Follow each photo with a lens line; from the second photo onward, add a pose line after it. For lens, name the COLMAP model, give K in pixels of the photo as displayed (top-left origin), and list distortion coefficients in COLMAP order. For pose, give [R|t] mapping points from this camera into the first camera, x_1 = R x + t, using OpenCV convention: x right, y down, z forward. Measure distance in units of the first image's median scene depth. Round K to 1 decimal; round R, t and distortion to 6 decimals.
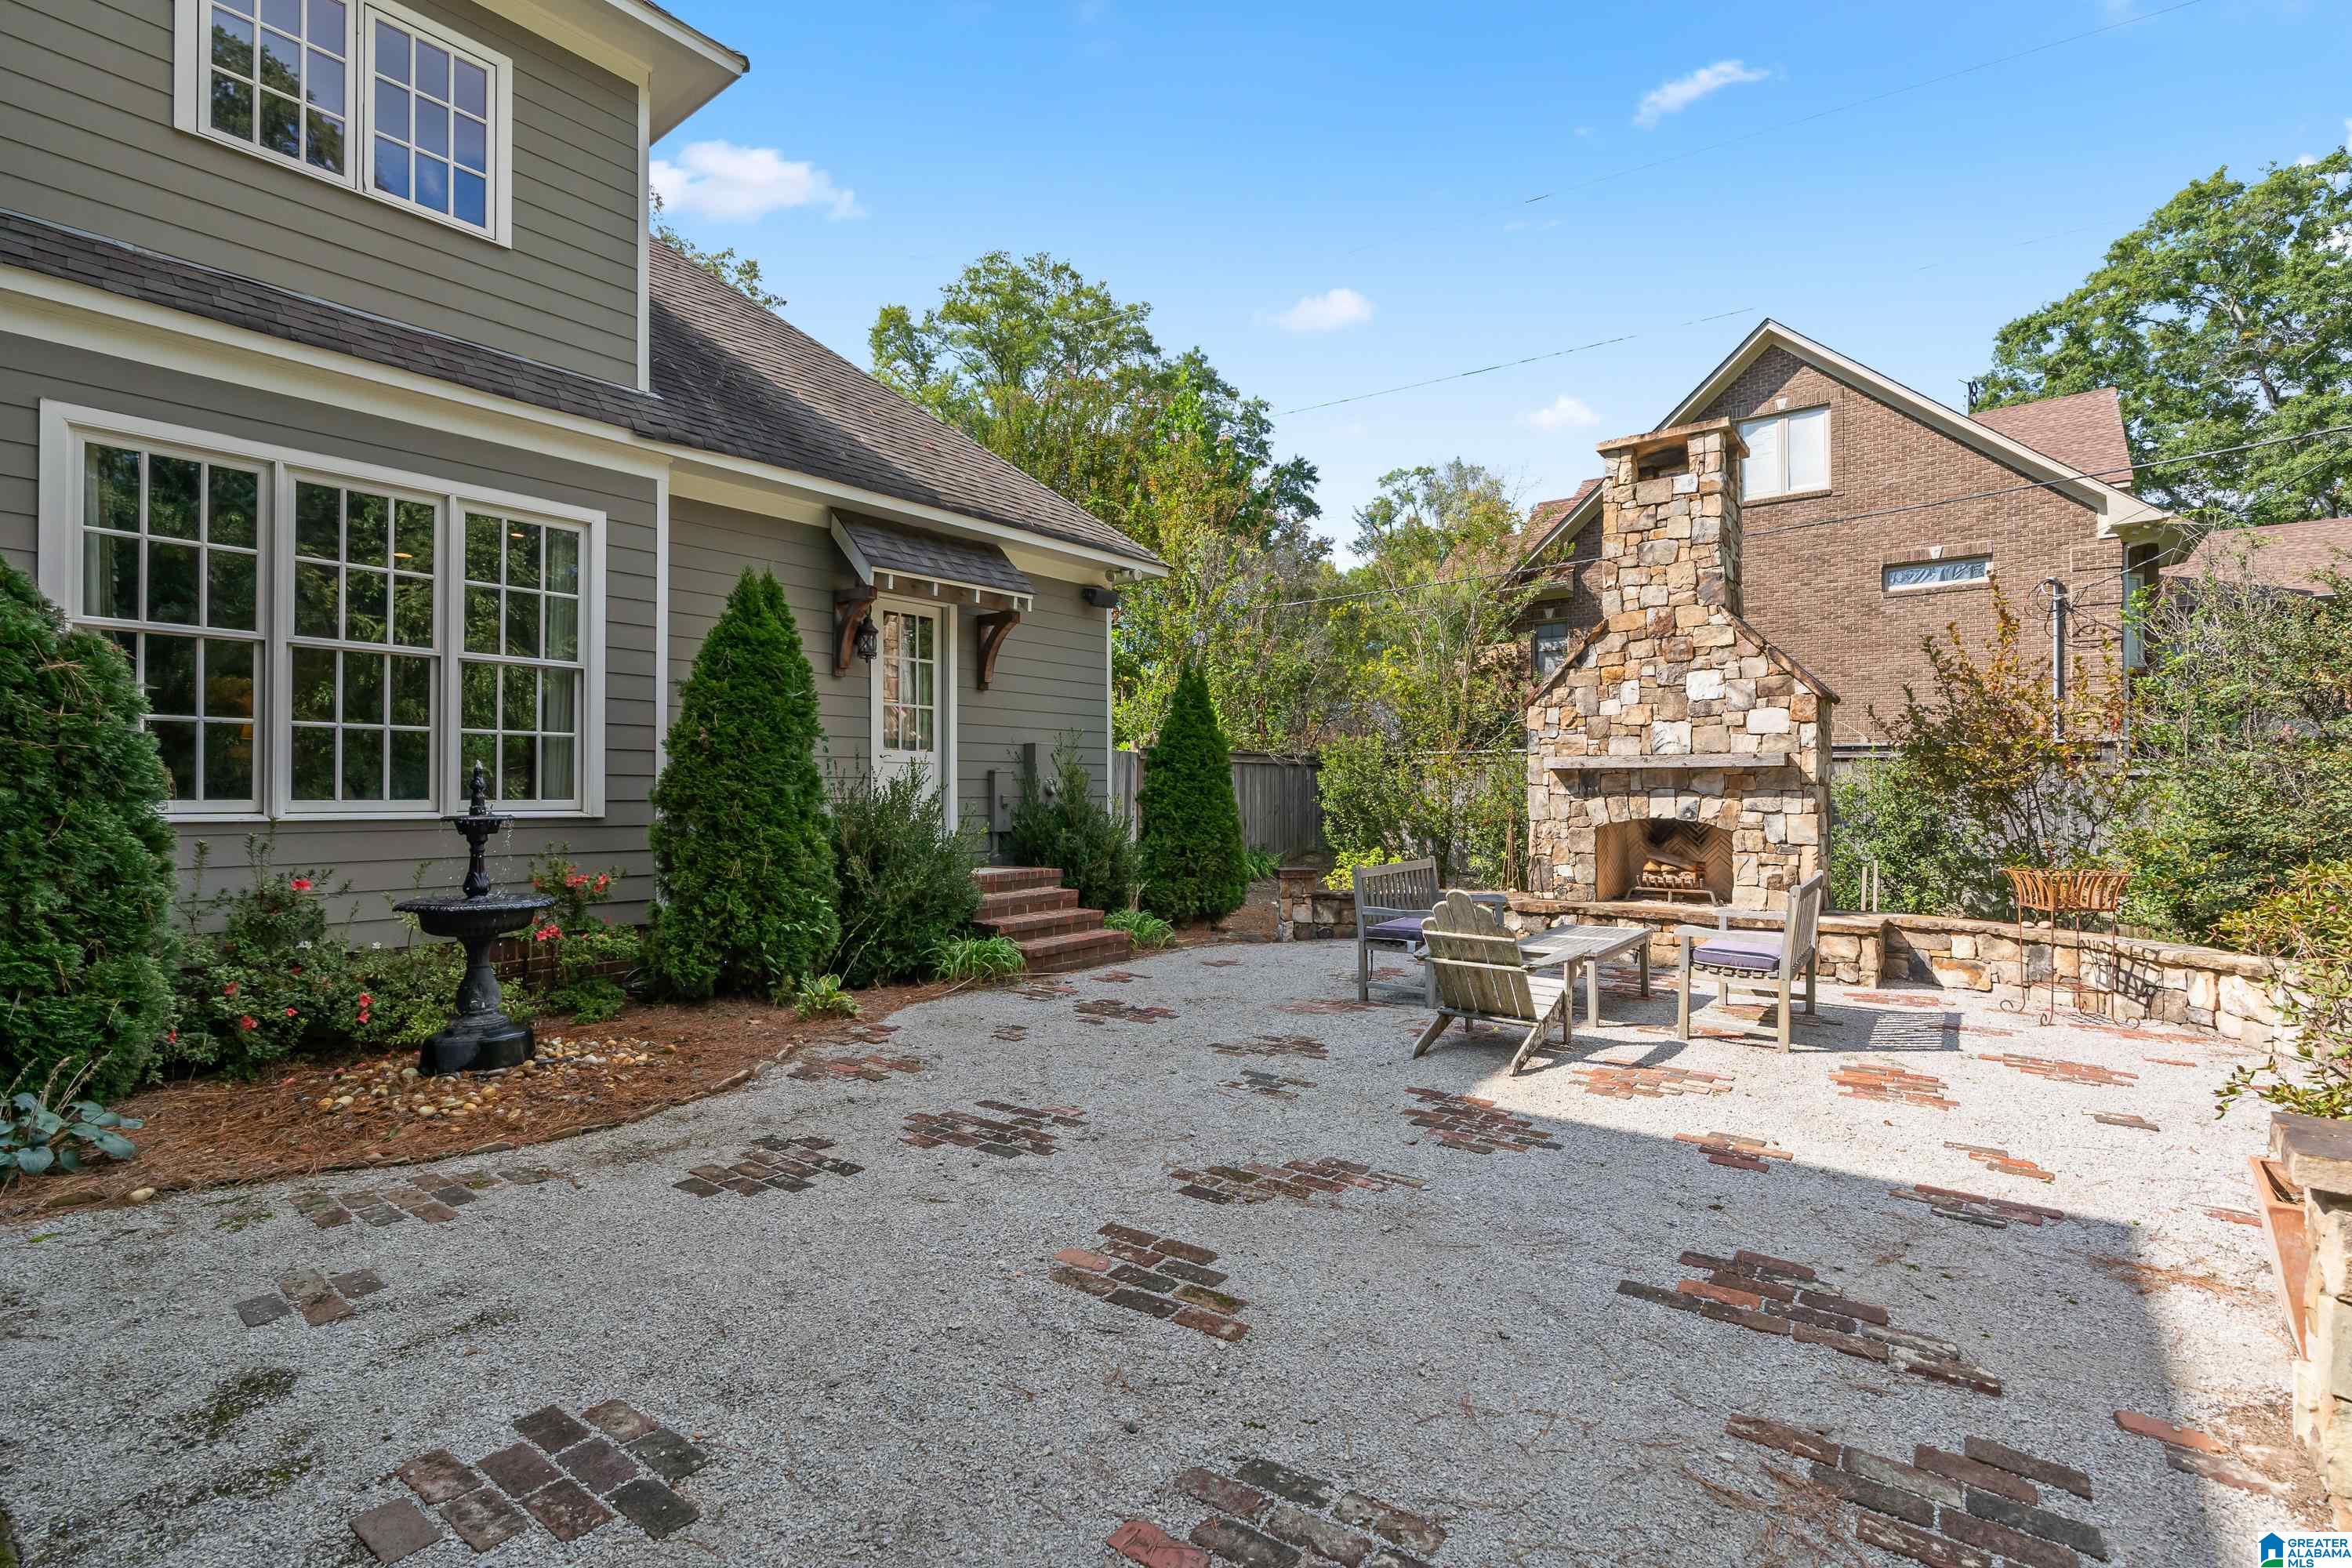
lens RADIAL K [[1066.7, 0, 1176.0], [0, 1066.7, 784.0], [0, 0, 1]] dist [-0.005185, 0.001026]
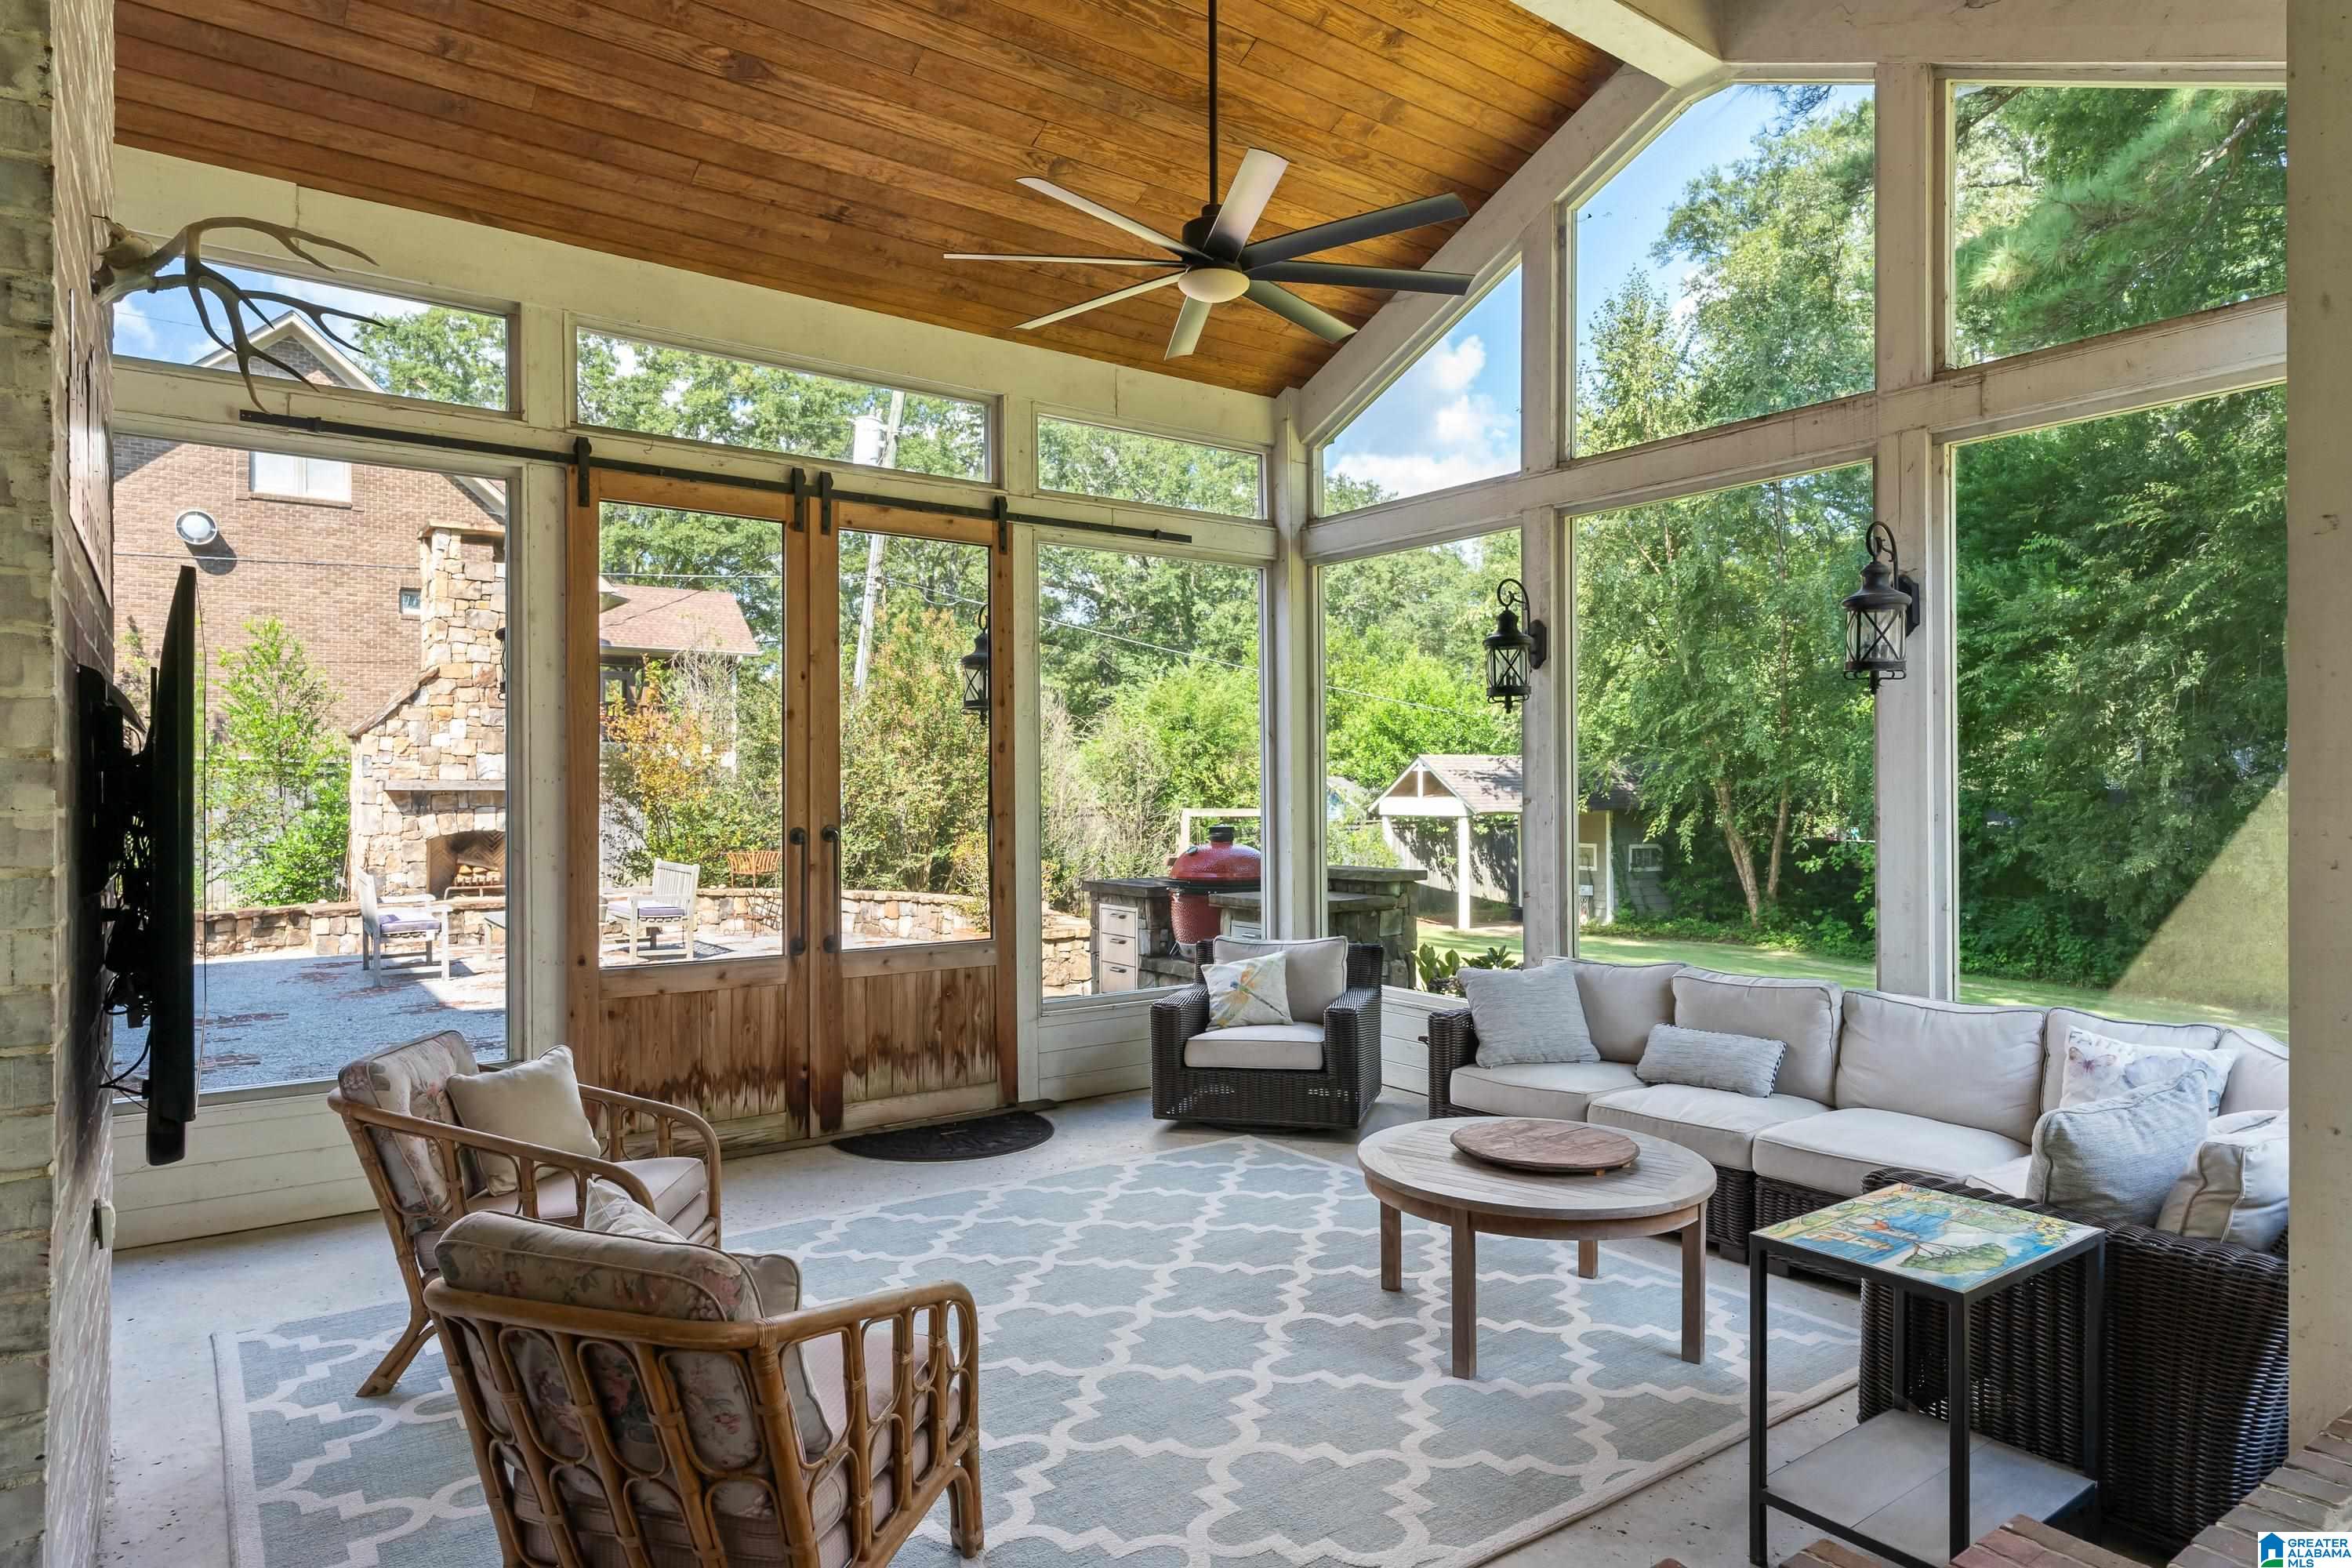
lens RADIAL K [[1368.2, 0, 1176.0], [0, 1368.2, 784.0], [0, 0, 1]] dist [-0.001180, -0.000092]
pose [[0.285717, 0.005958, 0.958295, -0.827006], [-0.003897, 0.999980, -0.005056, -0.016850], [-0.958306, -0.002290, 0.285735, -0.239974]]
